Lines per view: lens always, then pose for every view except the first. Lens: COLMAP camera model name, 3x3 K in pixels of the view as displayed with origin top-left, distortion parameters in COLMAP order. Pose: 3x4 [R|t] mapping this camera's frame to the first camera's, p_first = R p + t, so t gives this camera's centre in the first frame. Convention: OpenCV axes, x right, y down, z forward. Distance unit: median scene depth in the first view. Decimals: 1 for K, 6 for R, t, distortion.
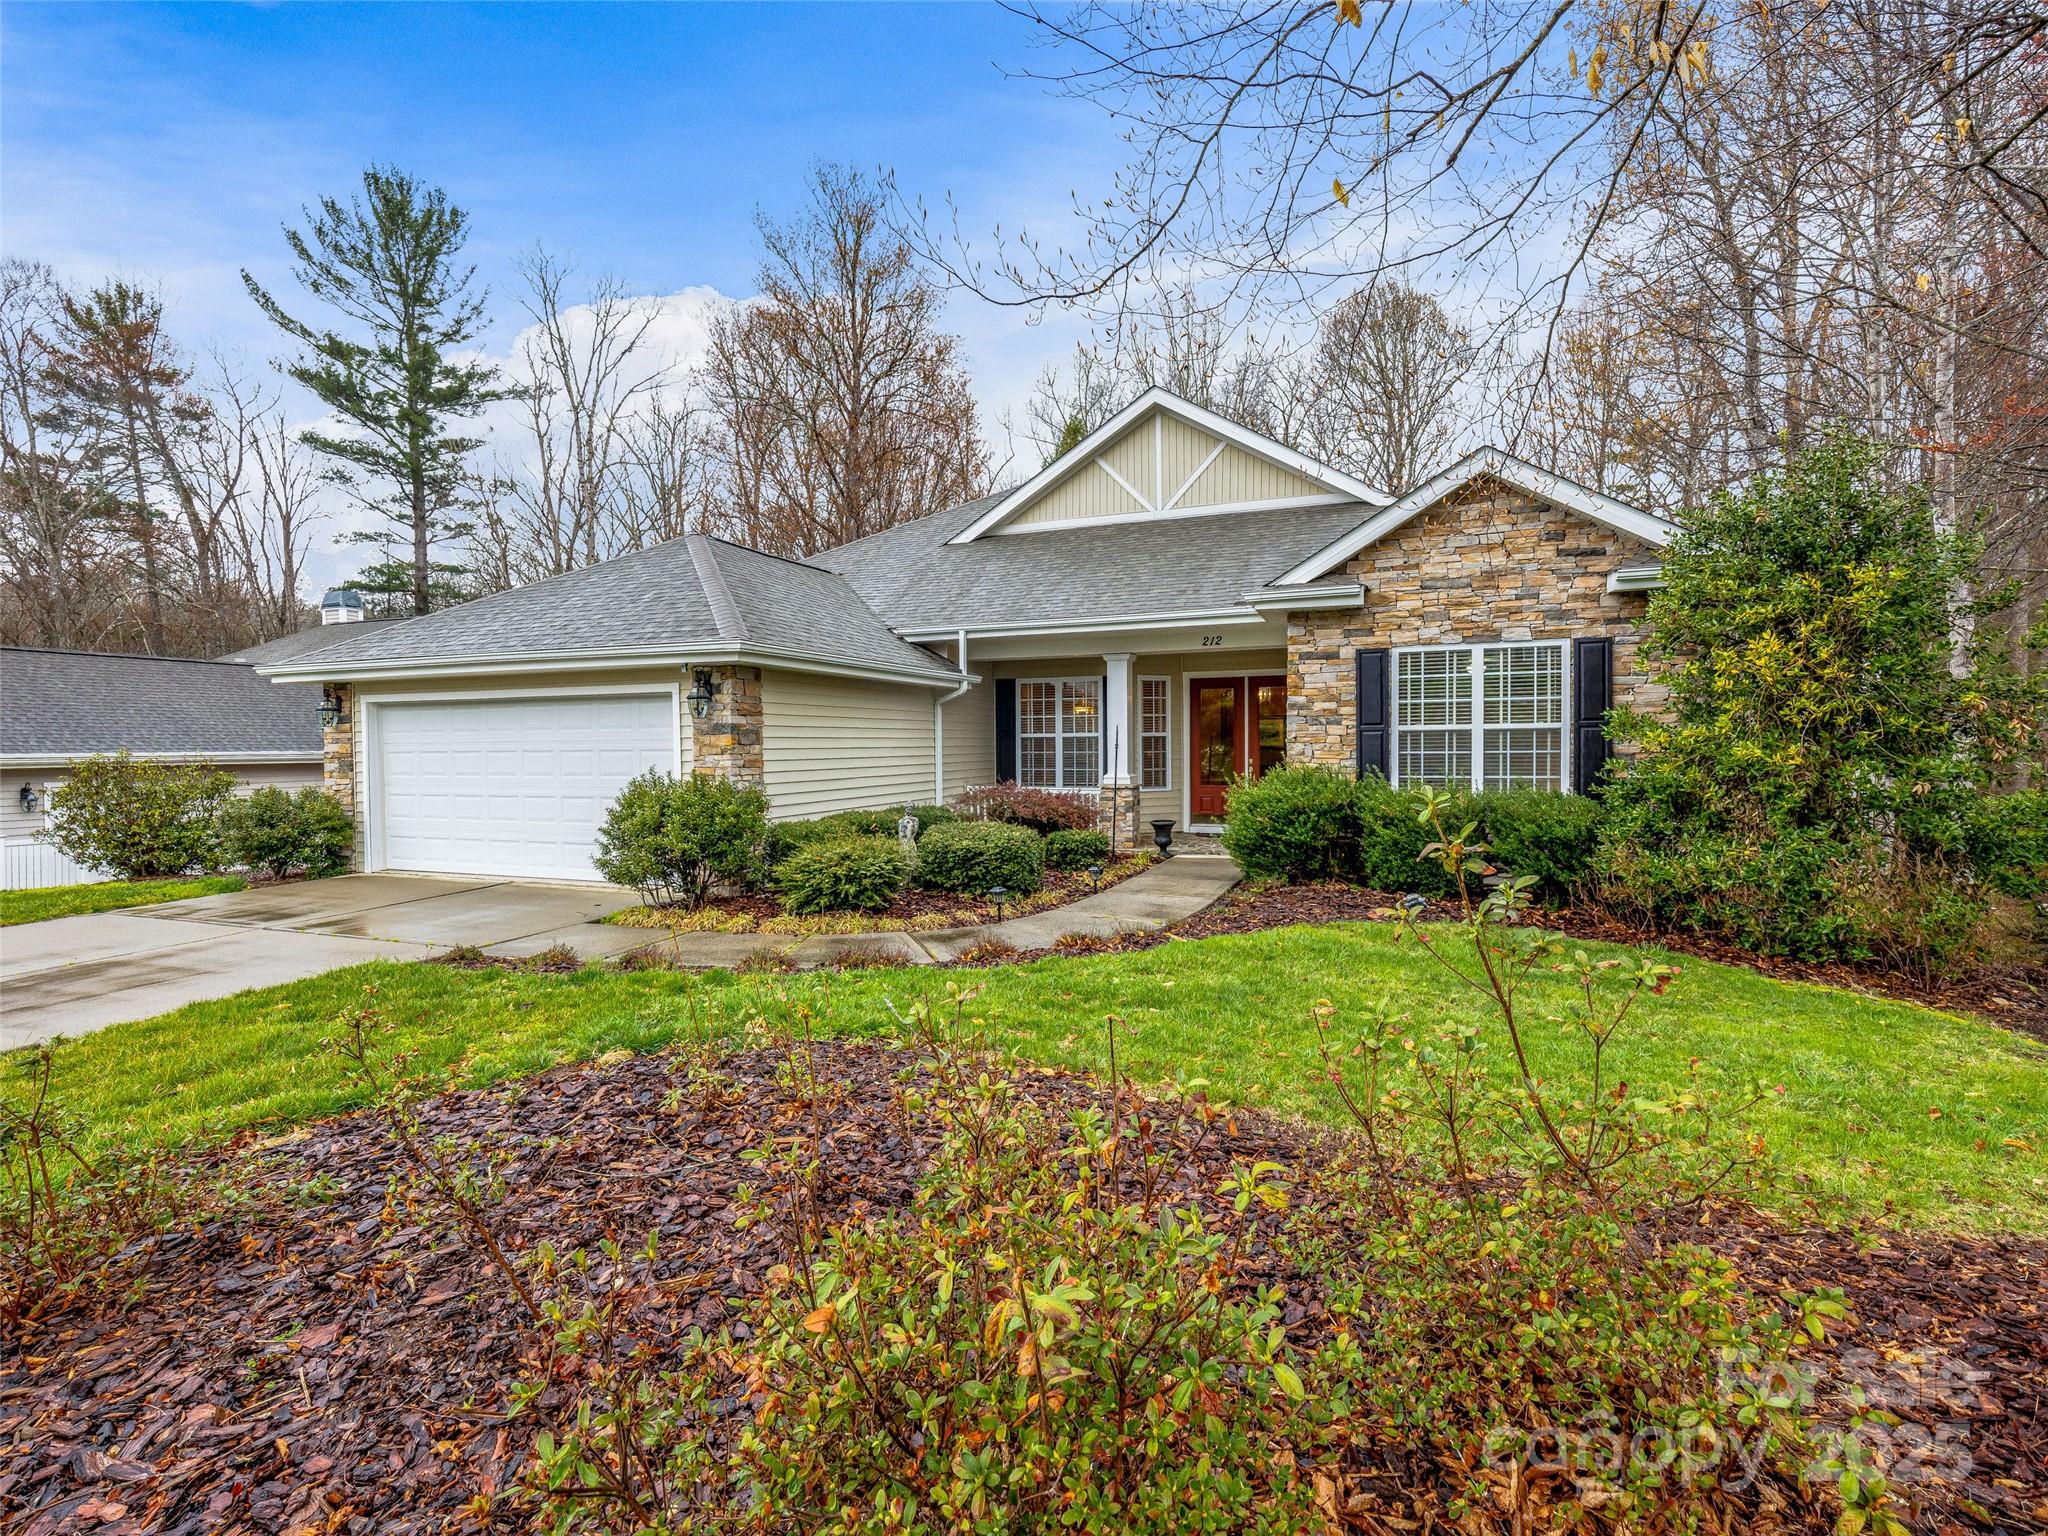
lens RADIAL K [[982.4, 0, 1021.5], [0, 982.4, 765.0], [0, 0, 1]] dist [0.000066, -0.002425]
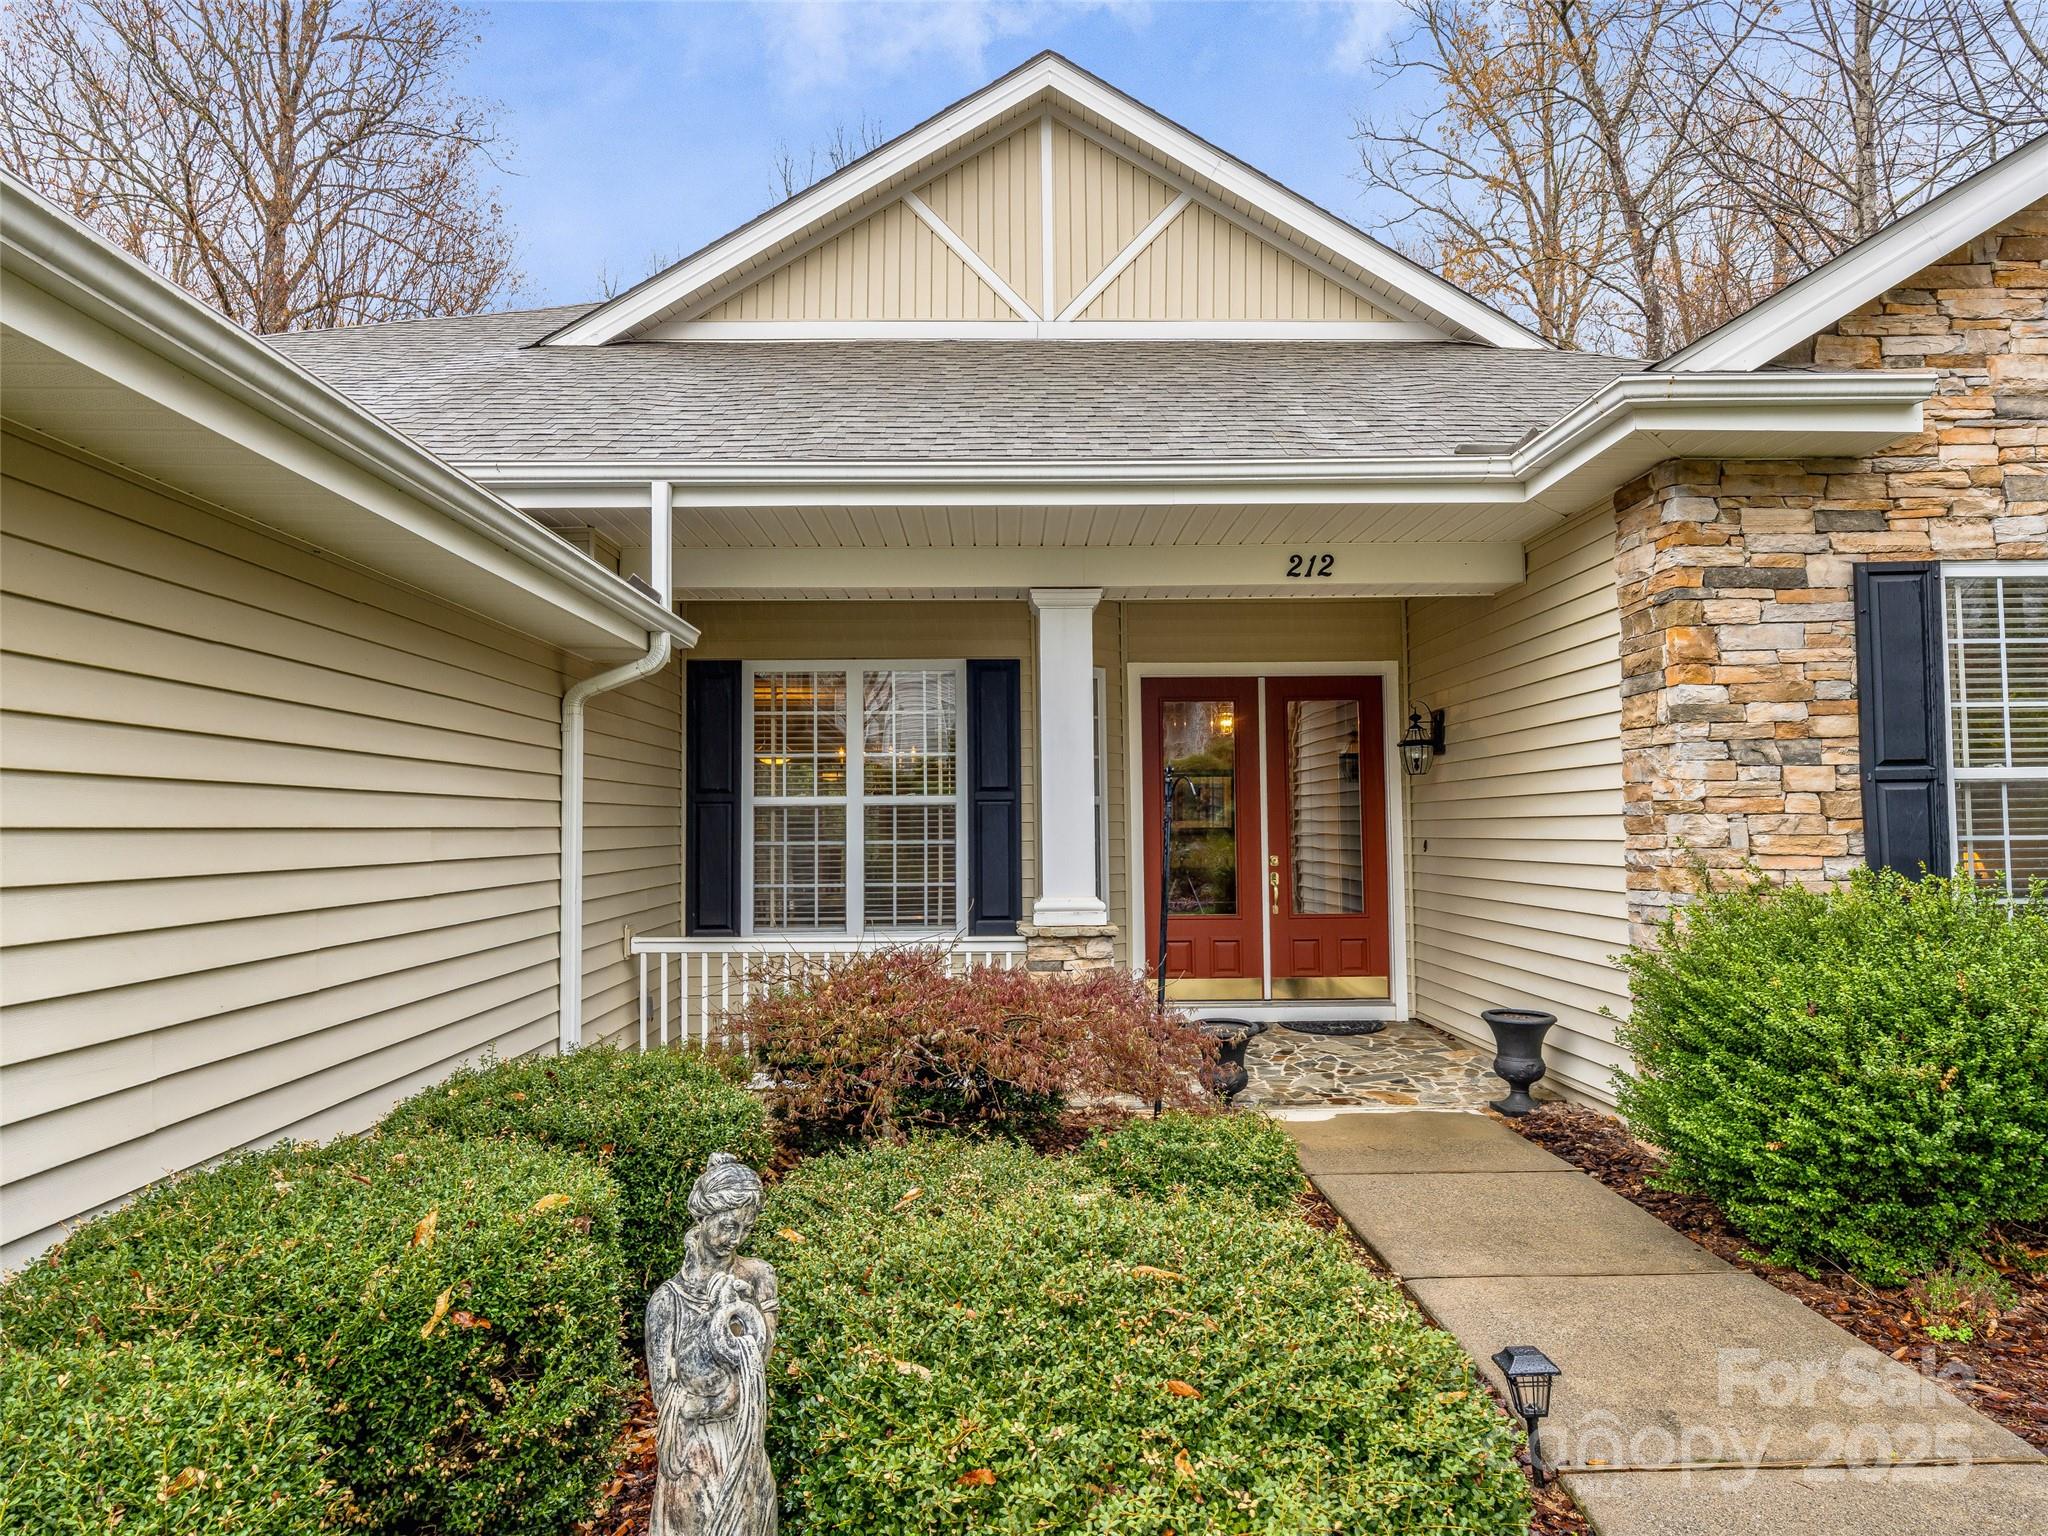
lens RADIAL K [[1235.5, 0, 1026.0], [0, 1235.5, 757.5], [0, 0, 1]] dist [-0.010438, 0.000106]
pose [[0.922085, 0.020474, 0.386446, -0.130544], [0.010816, 0.996846, -0.078621, -0.010502], [-0.386837, 0.076675, 0.918955, 0.698683]]
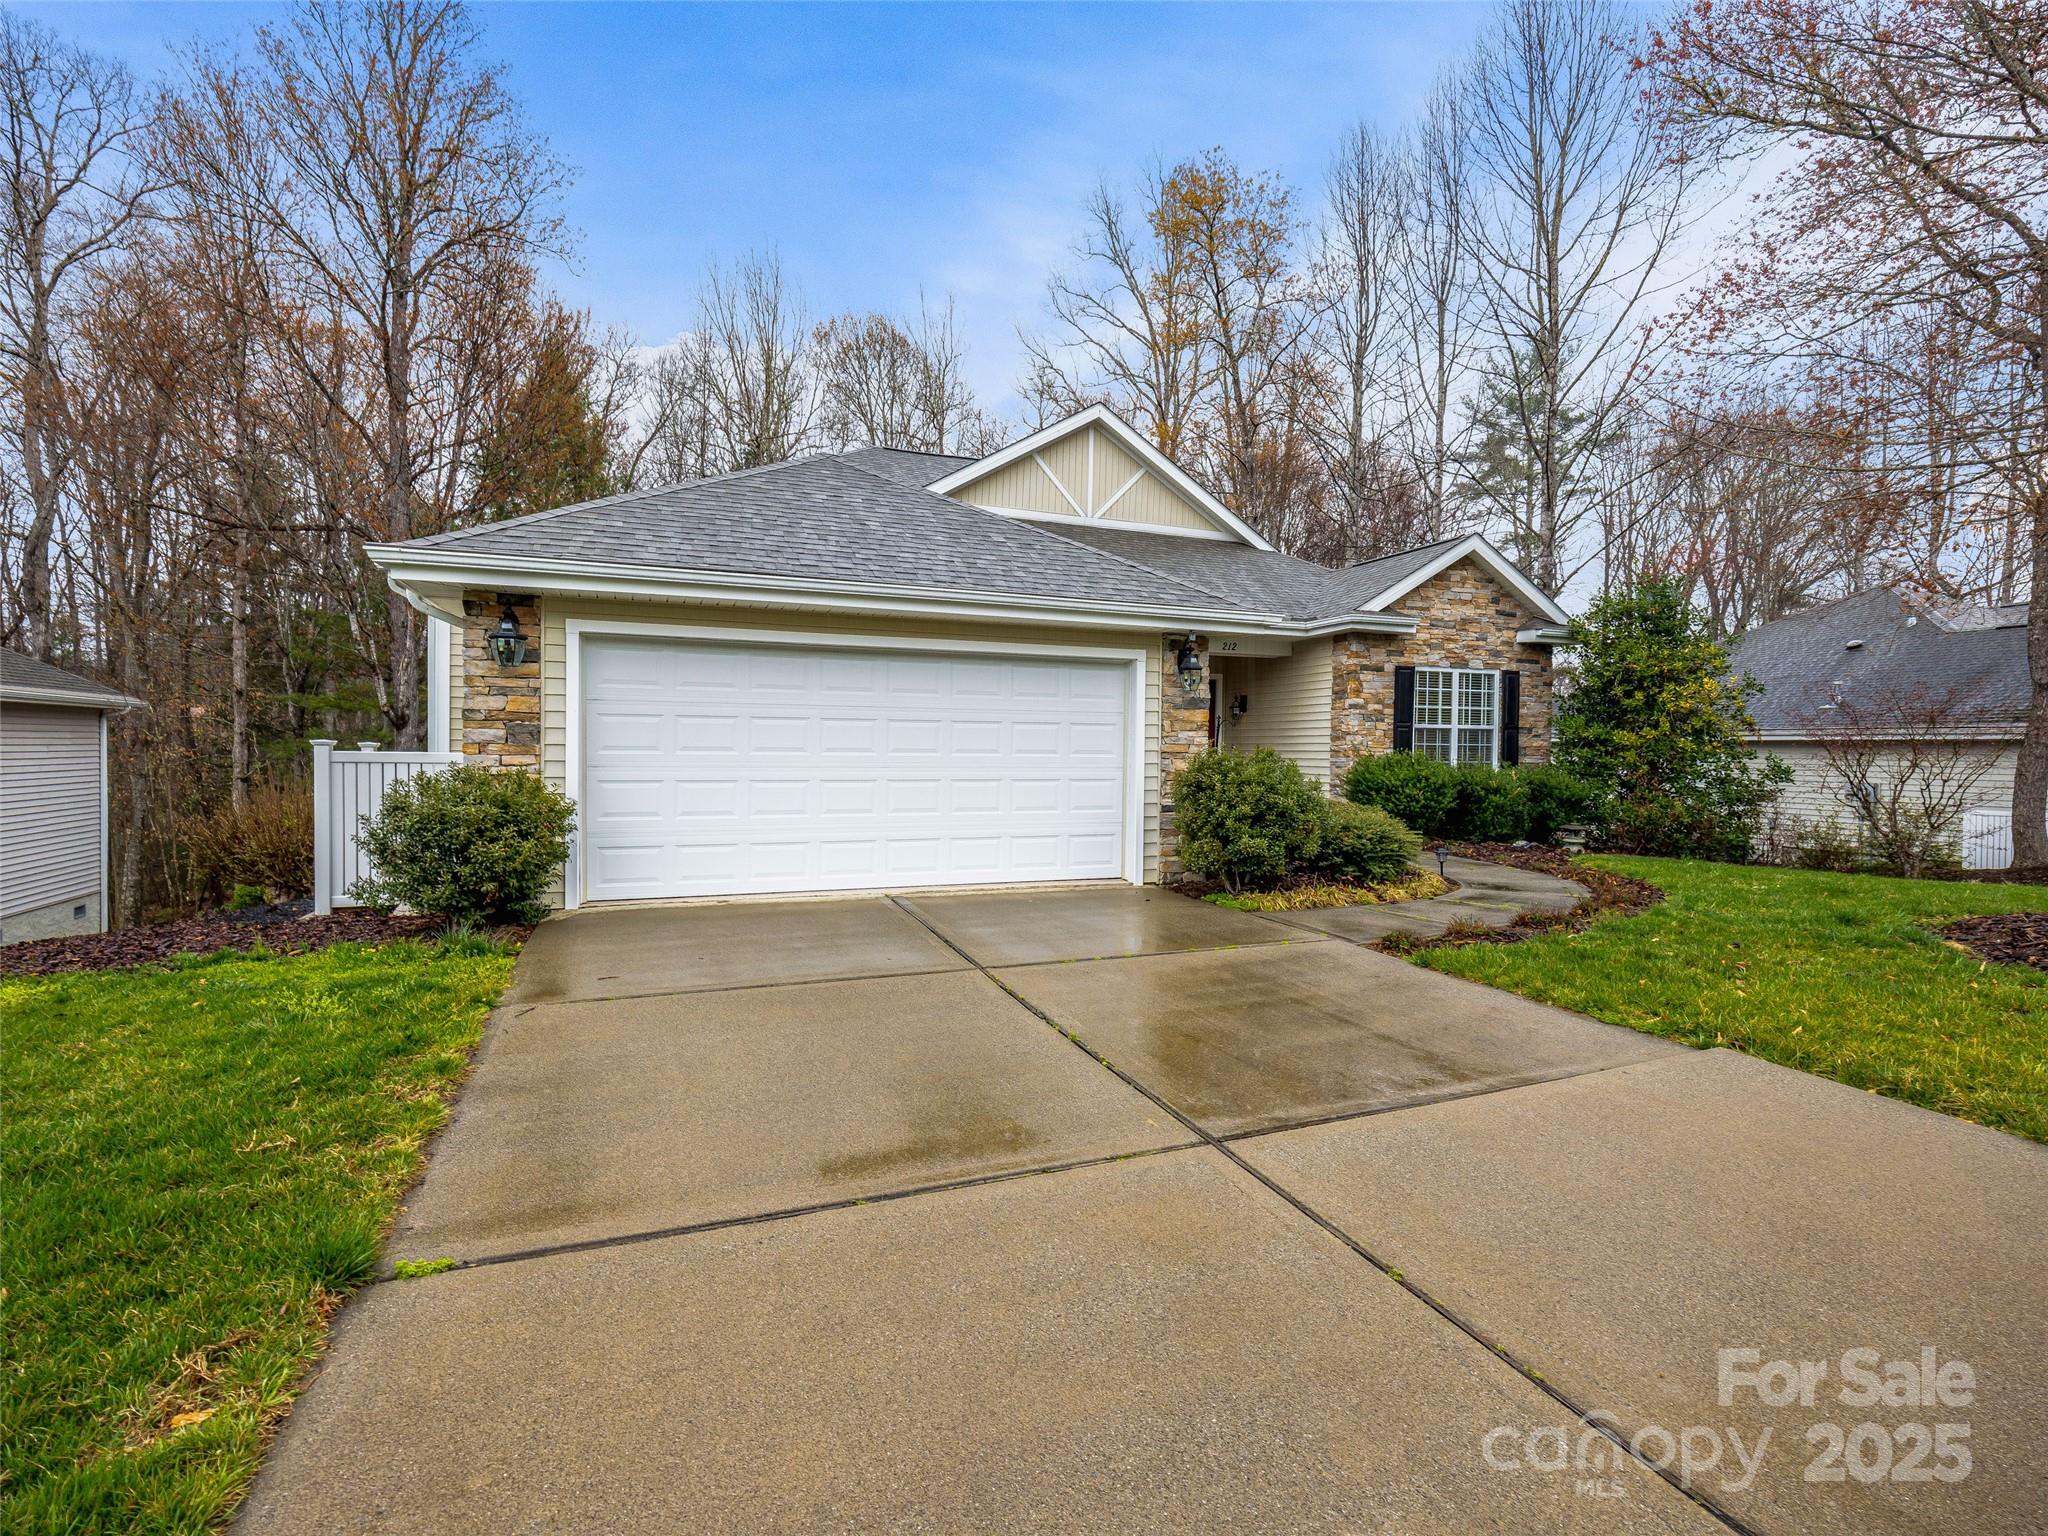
lens RADIAL K [[982.4, 0, 1038.8], [0, 982.4, 771.0], [0, 0, 1]] dist [0.000066, -0.002425]
pose [[0.723844, -0.000062, 0.689964, -0.930016], [-0.003655, 0.999986, 0.003924, 0.021508], [-0.689954, -0.005362, 0.723833, 0.370177]]
